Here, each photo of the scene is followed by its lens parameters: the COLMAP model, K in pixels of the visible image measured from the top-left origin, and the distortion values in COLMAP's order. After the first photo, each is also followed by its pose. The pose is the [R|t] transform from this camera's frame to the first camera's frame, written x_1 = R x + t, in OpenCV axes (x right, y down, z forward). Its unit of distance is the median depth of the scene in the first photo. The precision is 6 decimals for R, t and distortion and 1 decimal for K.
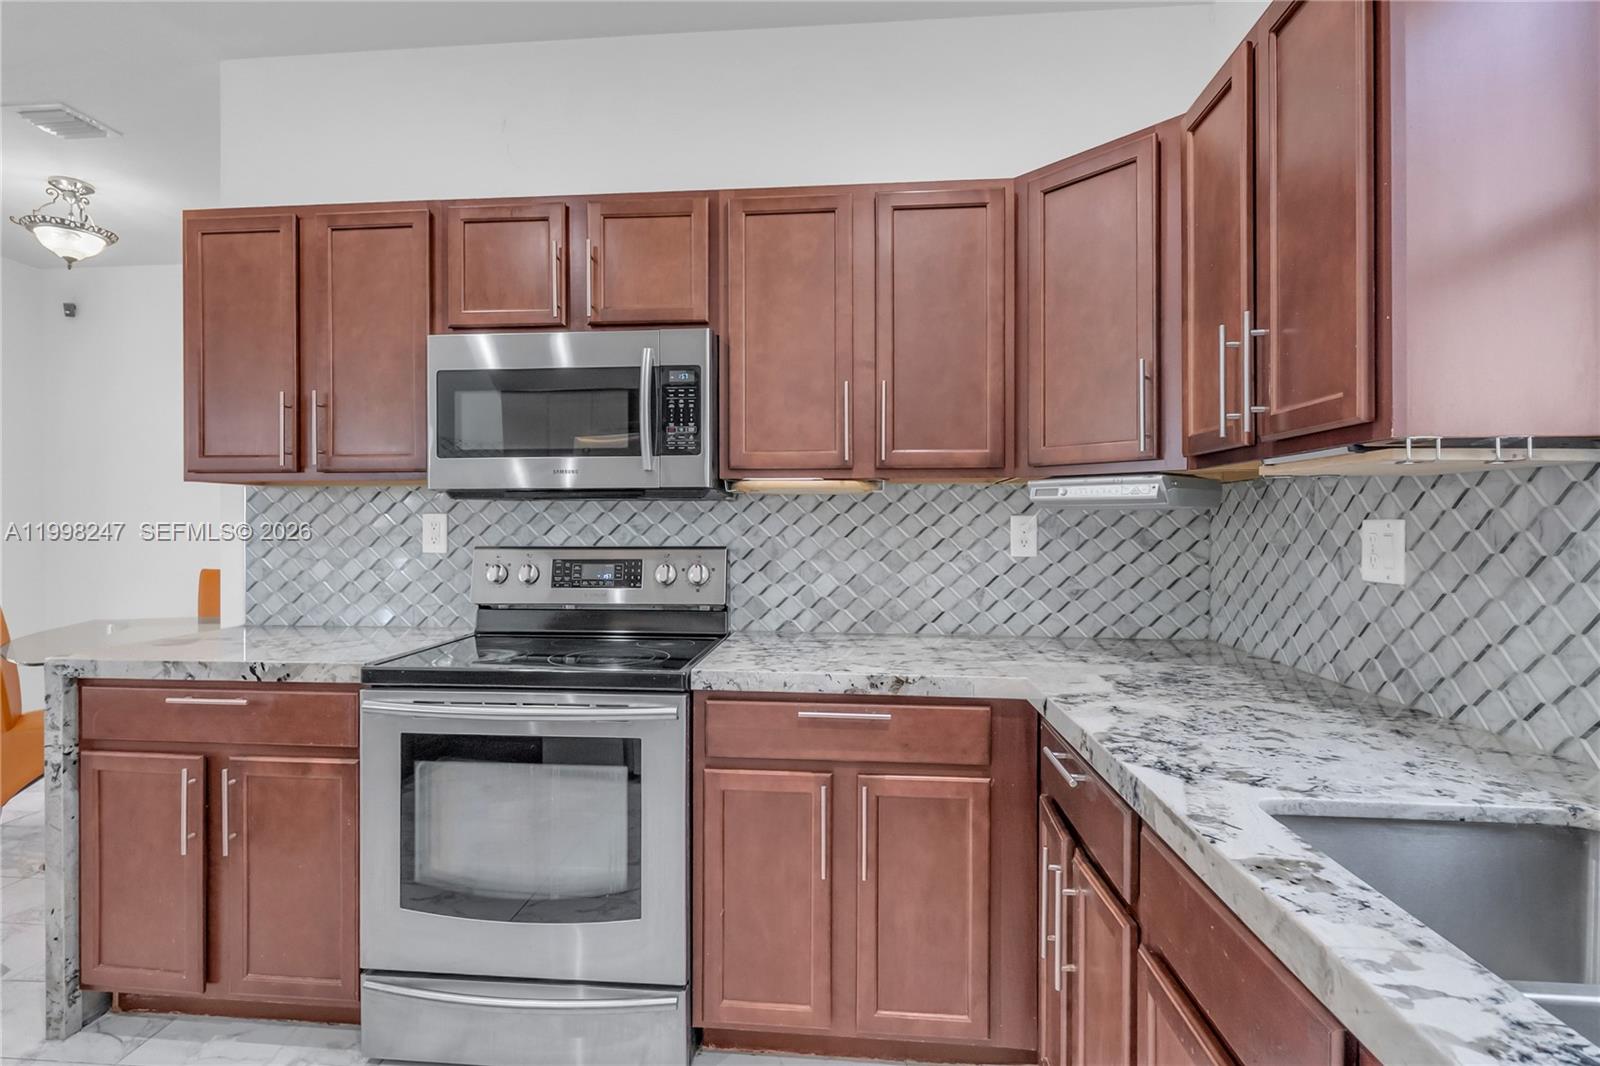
lens RADIAL K [[815.8, 0, 798.6], [0, 815.8, 530.7], [0, 0, 1]] dist [0.001591, -0.000450]
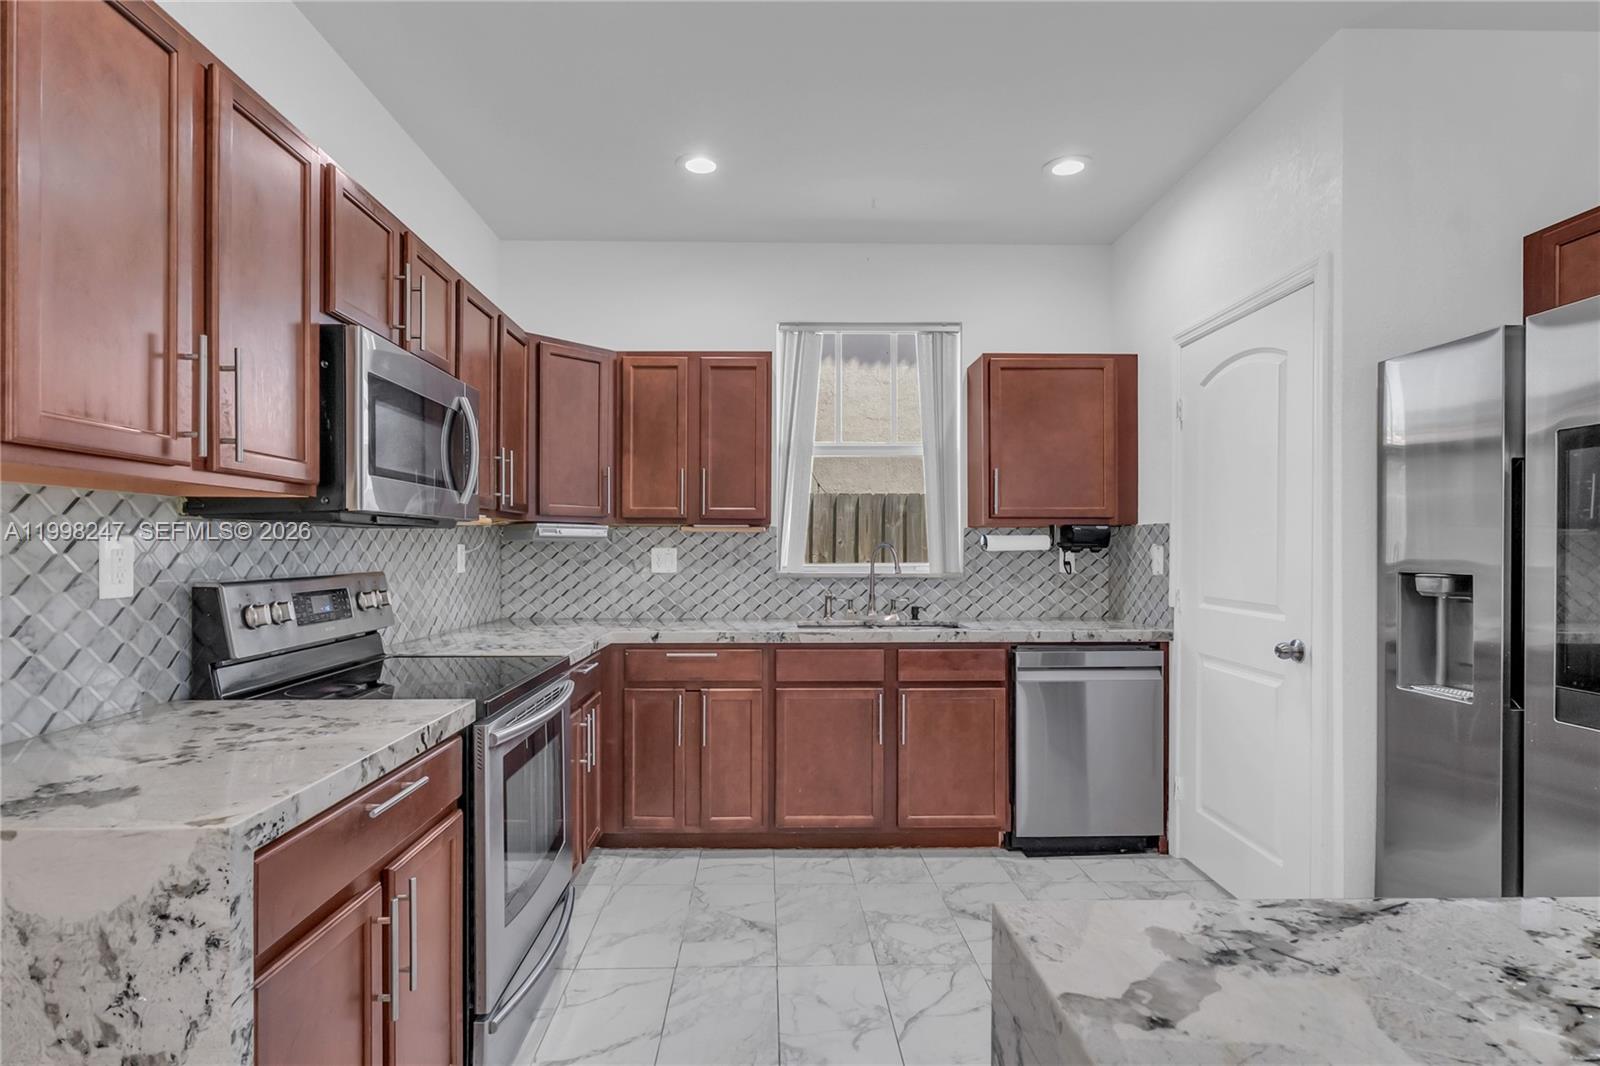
lens RADIAL K [[815.8, 0, 786.8], [0, 815.8, 552.1], [0, 0, 1]] dist [0.001591, -0.000450]
pose [[-0.111356, -0.005406, 0.993766, -1.659389], [0.006777, 0.999958, 0.006199, -0.012136], [-0.993758, 0.007425, -0.111314, 0.822117]]
